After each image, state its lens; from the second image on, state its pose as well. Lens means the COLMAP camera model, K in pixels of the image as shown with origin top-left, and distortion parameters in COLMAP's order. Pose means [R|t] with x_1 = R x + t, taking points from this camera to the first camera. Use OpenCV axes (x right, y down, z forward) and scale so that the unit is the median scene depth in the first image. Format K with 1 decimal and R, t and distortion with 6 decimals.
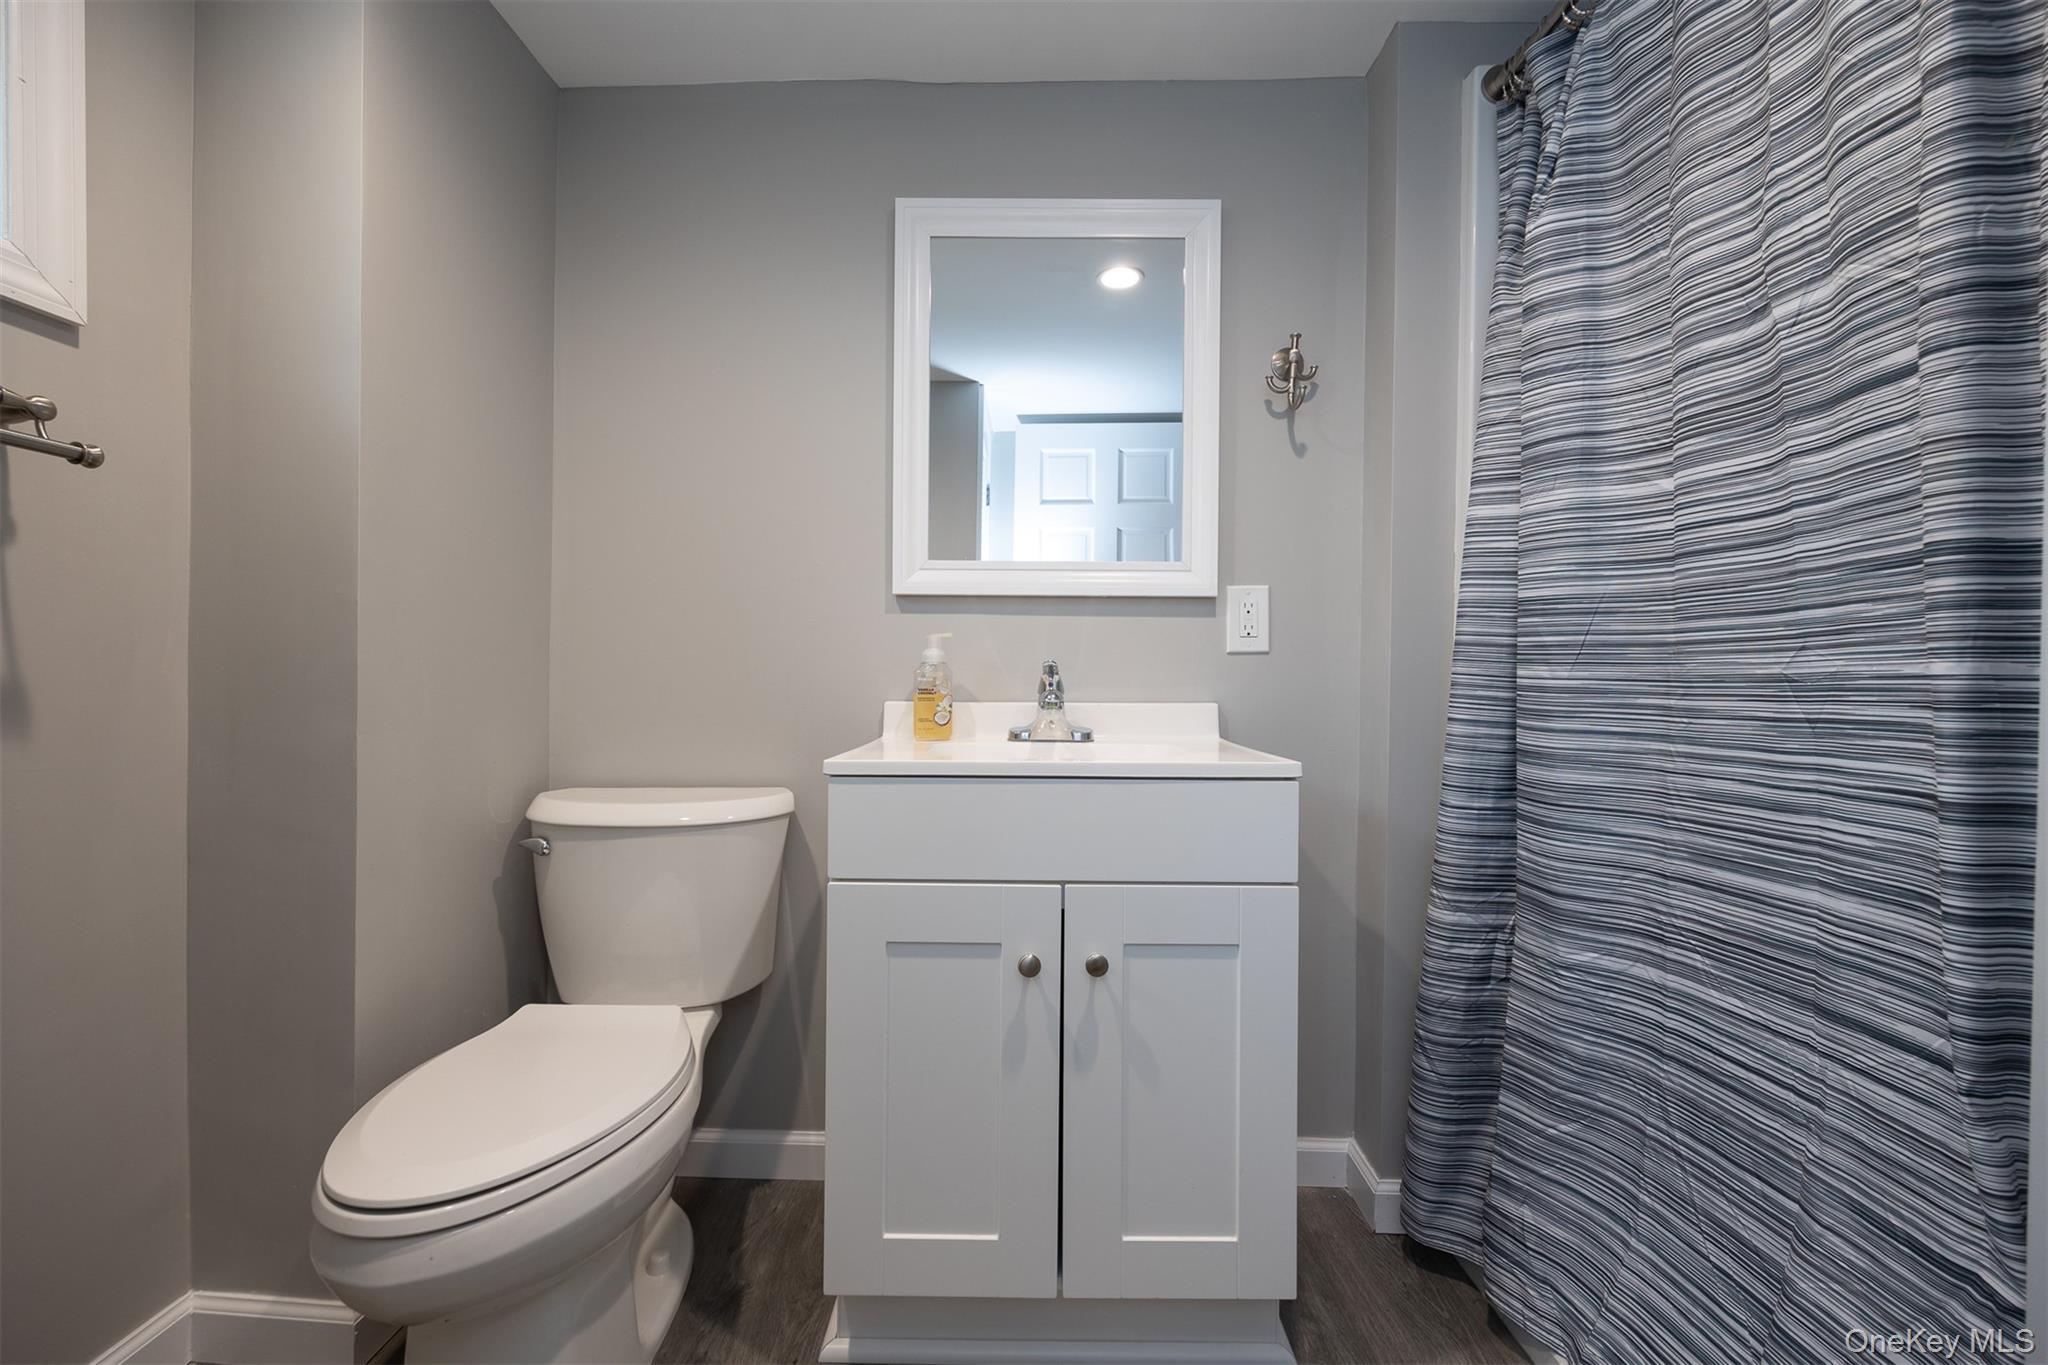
lens RADIAL K [[818.8, 0, 1024.0], [0, 818.8, 682.5], [0, 0, 1]] dist [-0.004579, -0.000289]
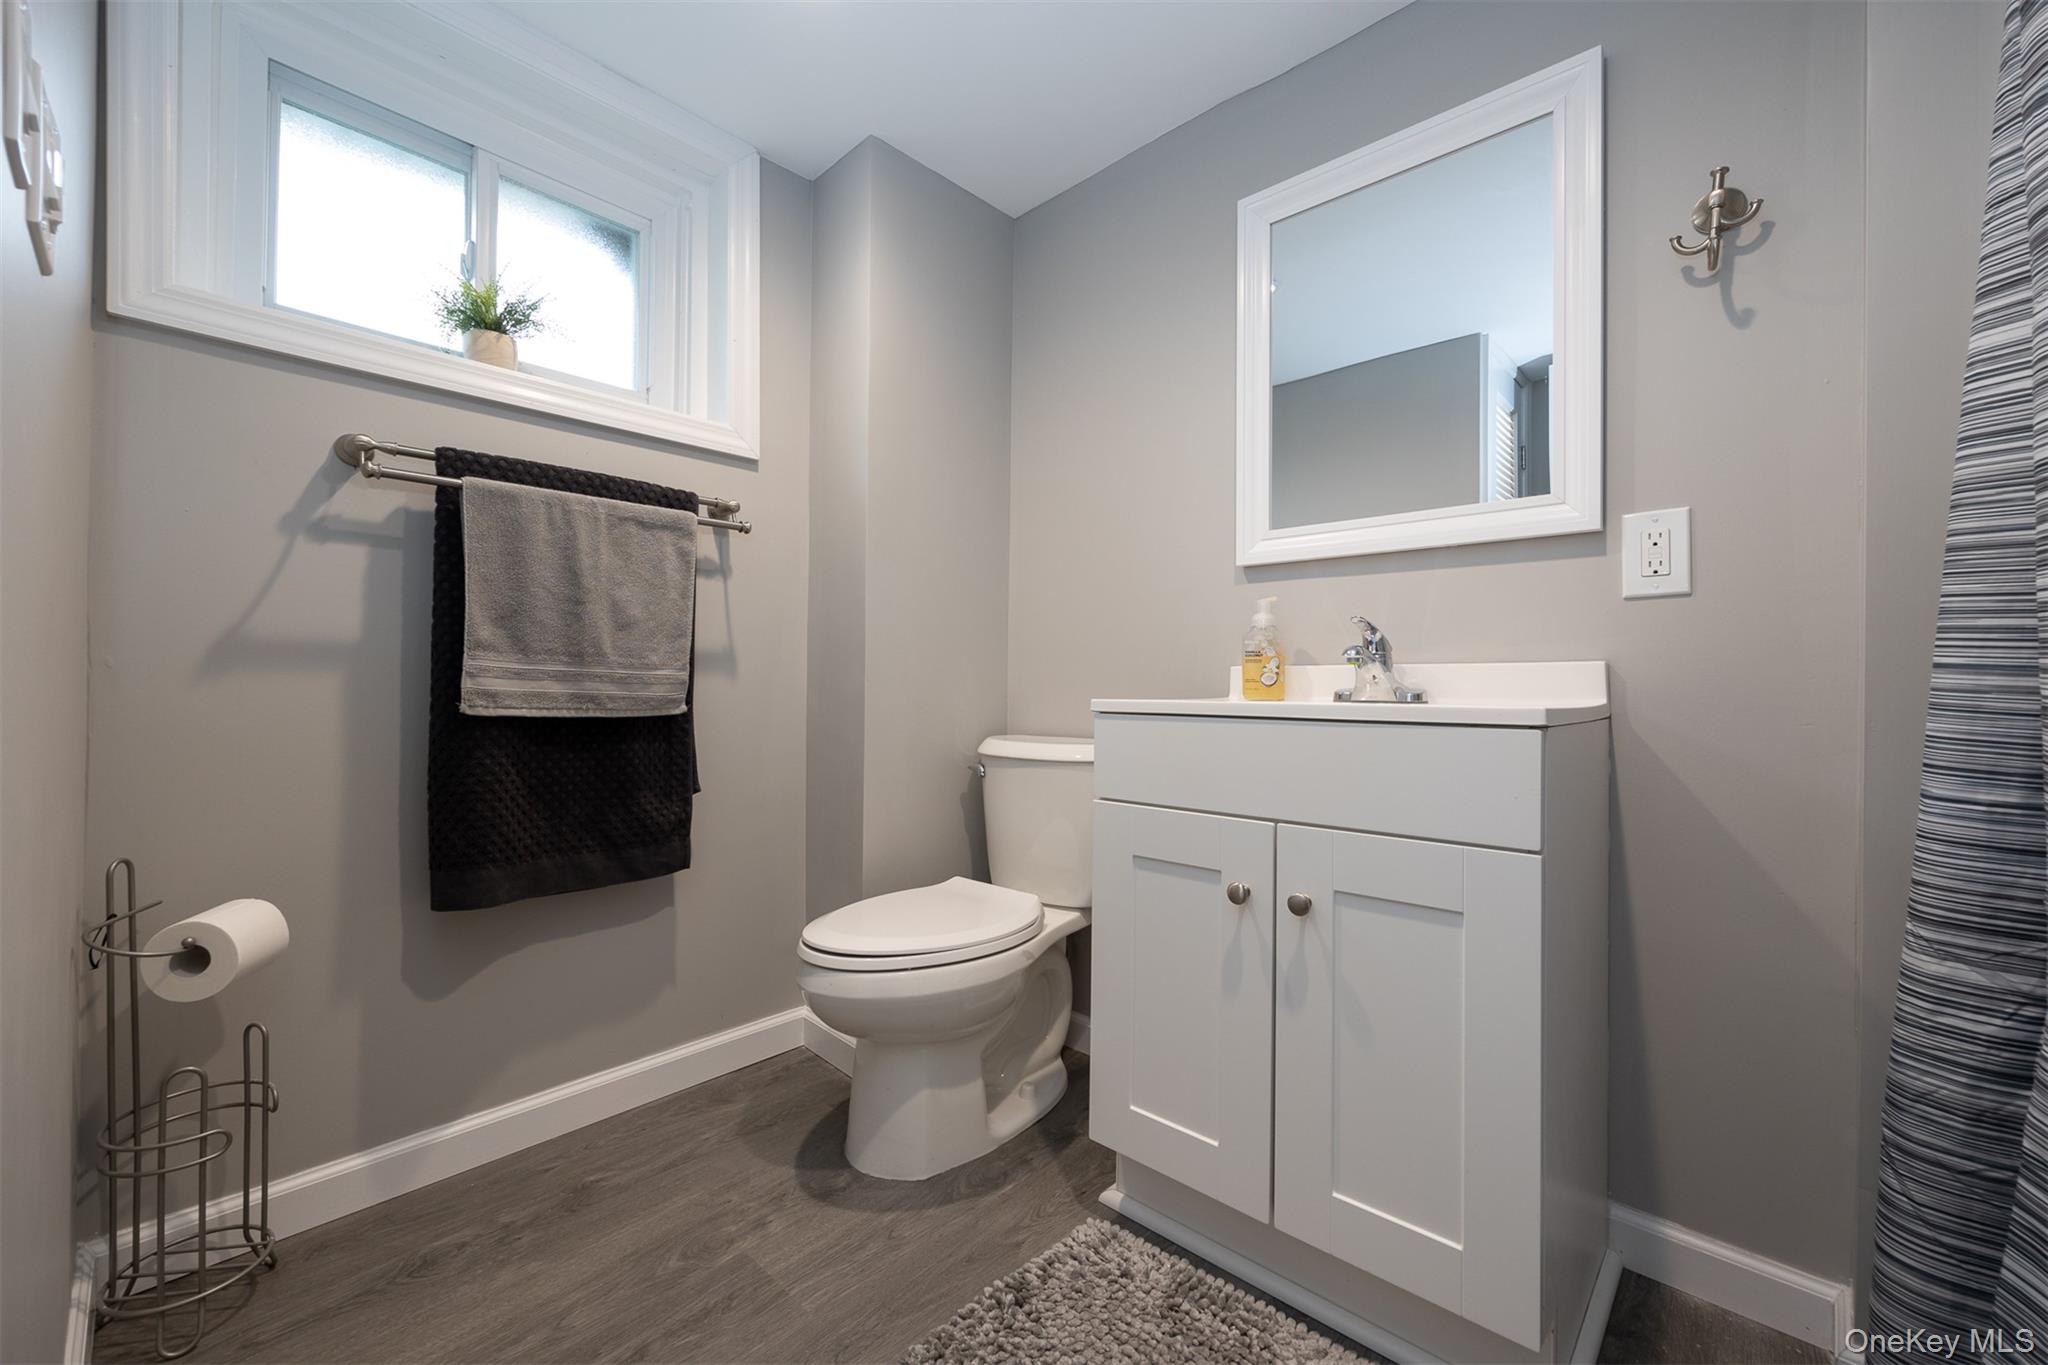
lens RADIAL K [[818.8, 0, 1024.0], [0, 818.8, 682.5], [0, 0, 1]] dist [-0.004579, -0.000289]
pose [[0.736978, -0.004261, -0.675903, 0.424749], [-0.005553, 0.999908, -0.012358, 0.070867], [0.675894, 0.012861, 0.736887, 0.021400]]
